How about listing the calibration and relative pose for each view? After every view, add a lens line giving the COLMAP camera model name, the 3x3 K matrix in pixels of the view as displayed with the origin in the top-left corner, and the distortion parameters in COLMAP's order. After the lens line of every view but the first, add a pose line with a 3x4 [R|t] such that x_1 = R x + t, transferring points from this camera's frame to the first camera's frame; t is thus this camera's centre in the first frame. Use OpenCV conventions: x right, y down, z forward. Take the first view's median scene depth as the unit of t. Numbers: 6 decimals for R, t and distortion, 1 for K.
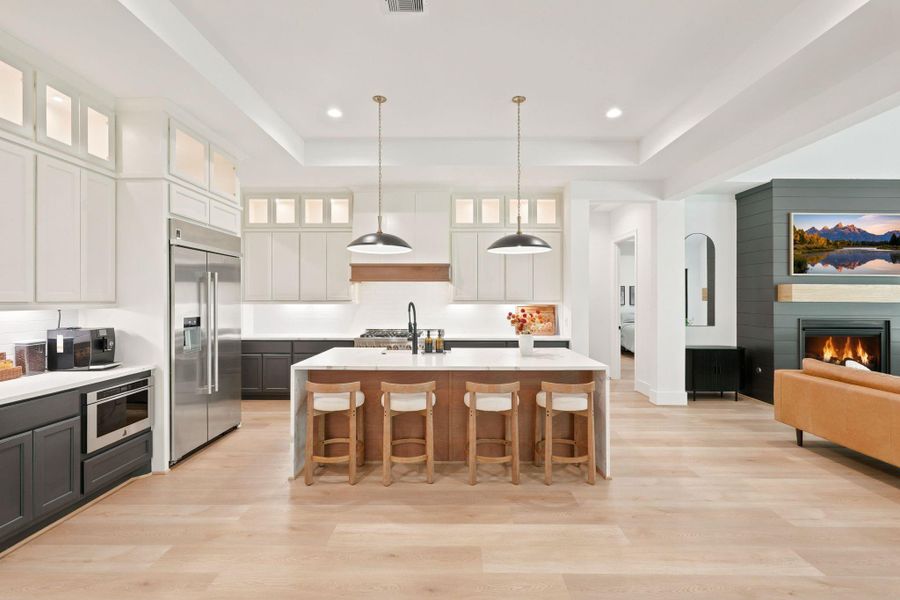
lens RADIAL K [[397.5, 0, 450.0], [0, 397.5, 300.0], [0, 0, 1]] dist [0.002384, 0.000053]
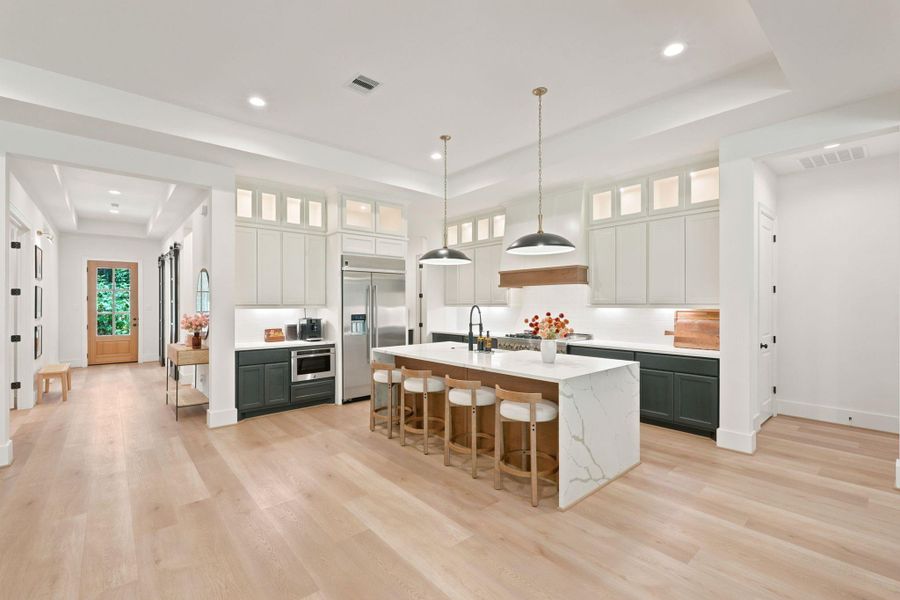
lens RADIAL K [[394.7, 0, 450.4], [0, 394.7, 303.2], [0, 0, 1]] dist [-0.000017, 0.000046]
pose [[0.658067, -0.002813, -0.752954, 0.717204], [0.001343, 0.999996, -0.002563, 0.003127], [0.752958, 0.000675, 0.658068, 0.209689]]
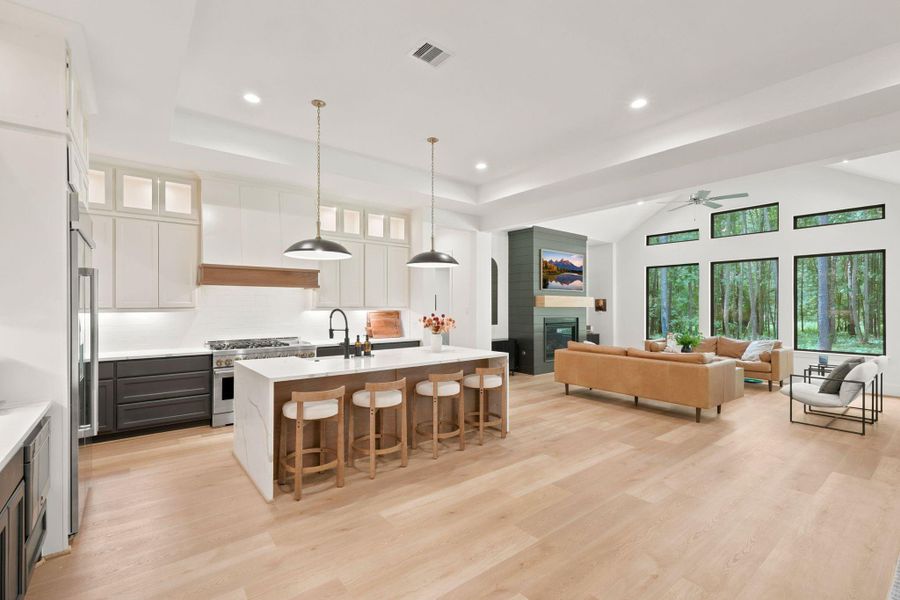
lens RADIAL K [[401.8, 0, 452.3], [0, 401.8, 301.7], [0, 0, 1]] dist [0.016970, -0.000094]
pose [[0.780788, 0.003047, 0.624789, -0.527842], [0.004539, 0.999934, -0.010550, 0.000040], [-0.624780, 0.011073, 0.780722, 0.005143]]
